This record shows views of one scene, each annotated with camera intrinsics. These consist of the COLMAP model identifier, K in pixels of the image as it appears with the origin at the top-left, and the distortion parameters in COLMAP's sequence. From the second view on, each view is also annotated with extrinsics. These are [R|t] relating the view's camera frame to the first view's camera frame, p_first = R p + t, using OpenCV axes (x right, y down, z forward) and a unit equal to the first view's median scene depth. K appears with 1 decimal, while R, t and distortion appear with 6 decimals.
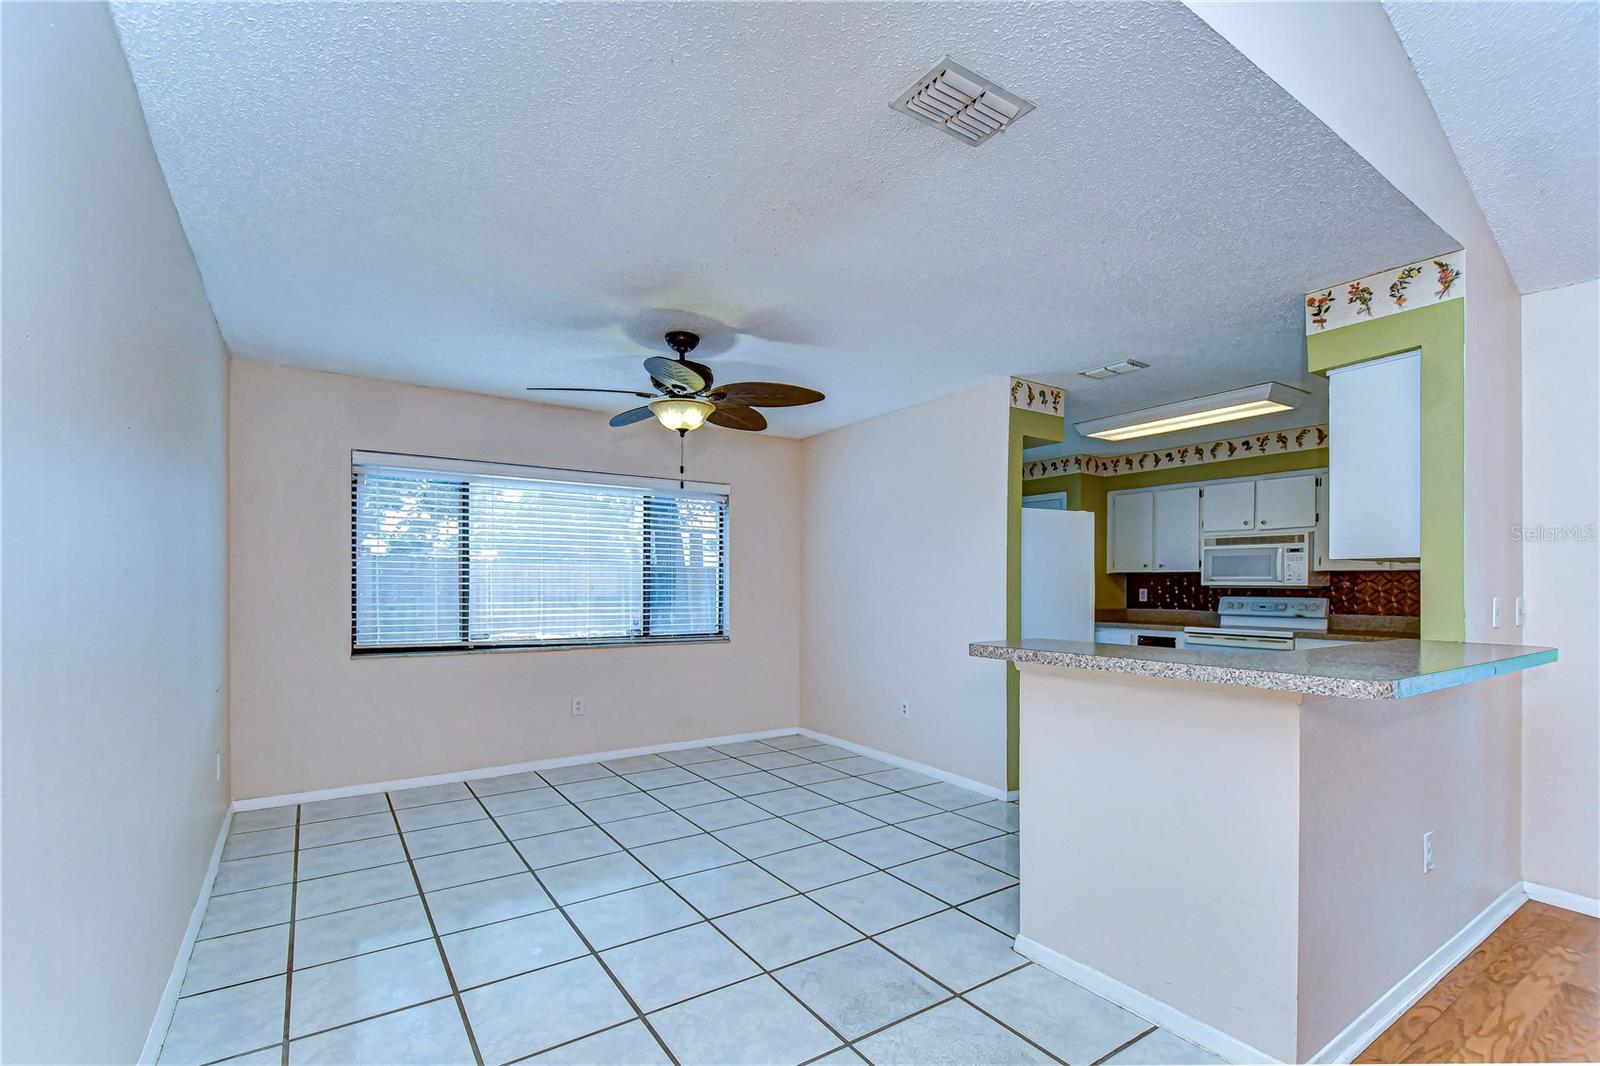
lens RADIAL K [[697.8, 0, 804.3], [0, 697.8, 585.5], [0, 0, 1]] dist [0.025255, -0.000052]
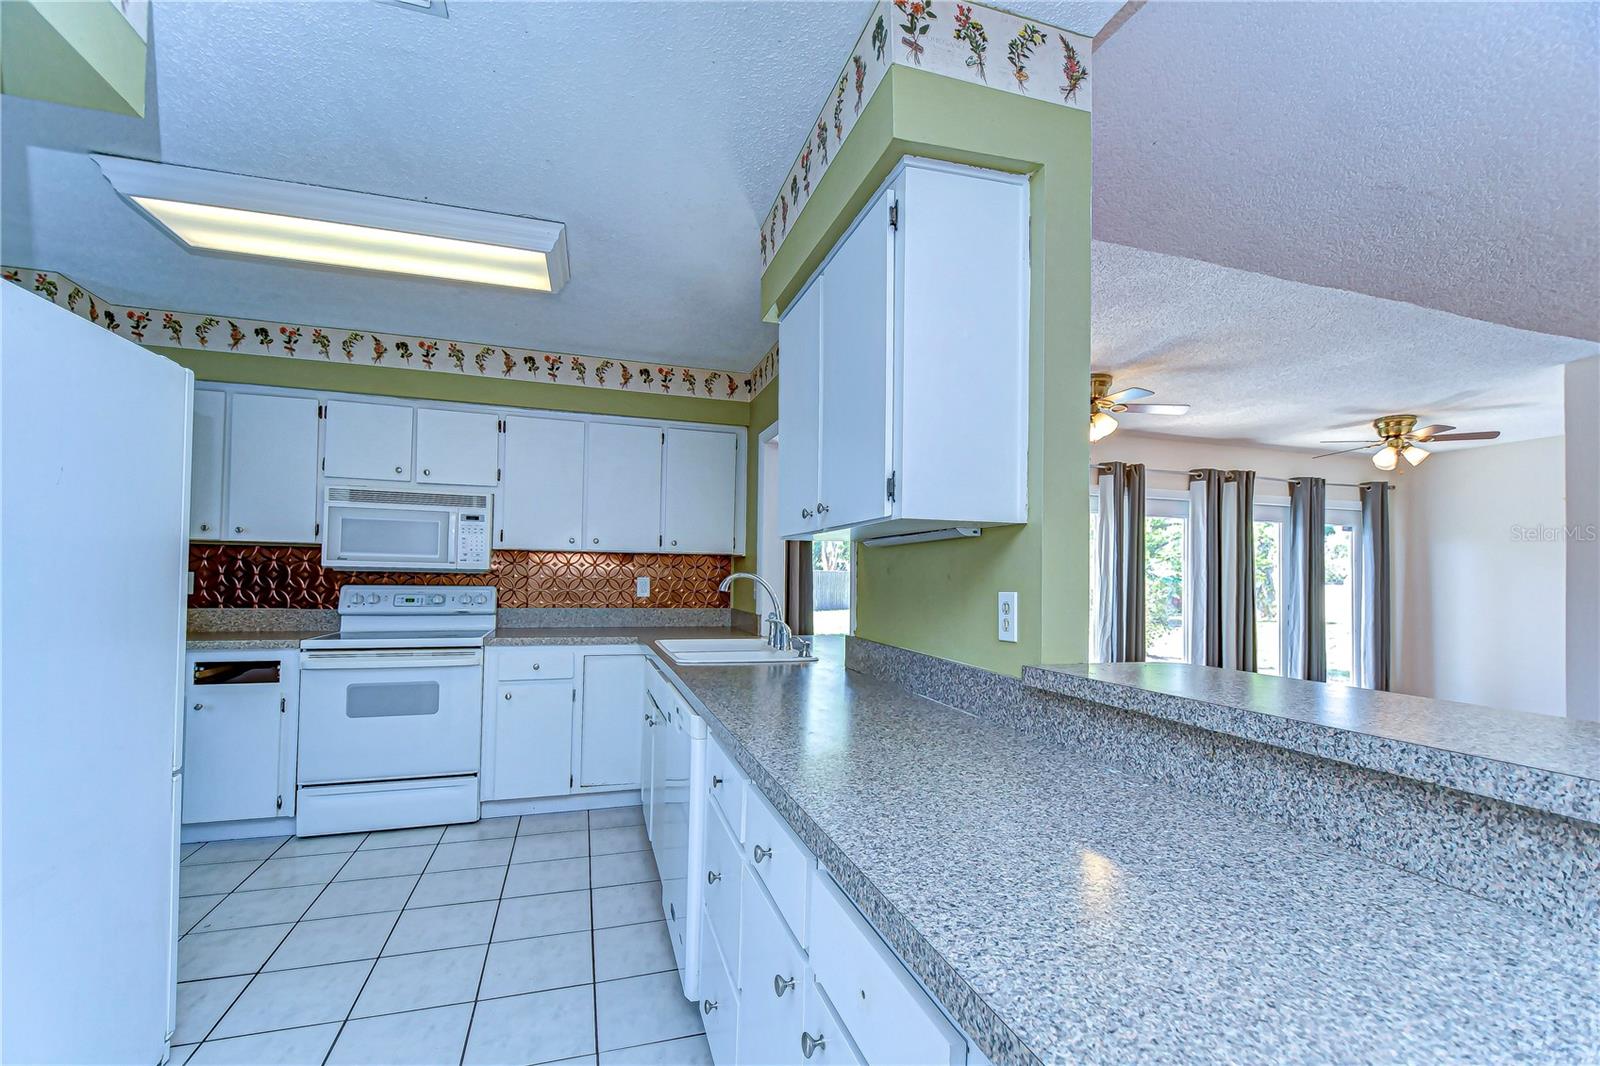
lens RADIAL K [[702.9, 0, 801.8], [0, 702.9, 563.2], [0, 0, 1]] dist [0.002631, -0.000518]
pose [[0.273362, 0.026292, 0.961552, 0.129483], [-0.012093, 0.999641, -0.023895, 0.007408], [-0.961835, -0.005096, 0.273582, 0.532903]]
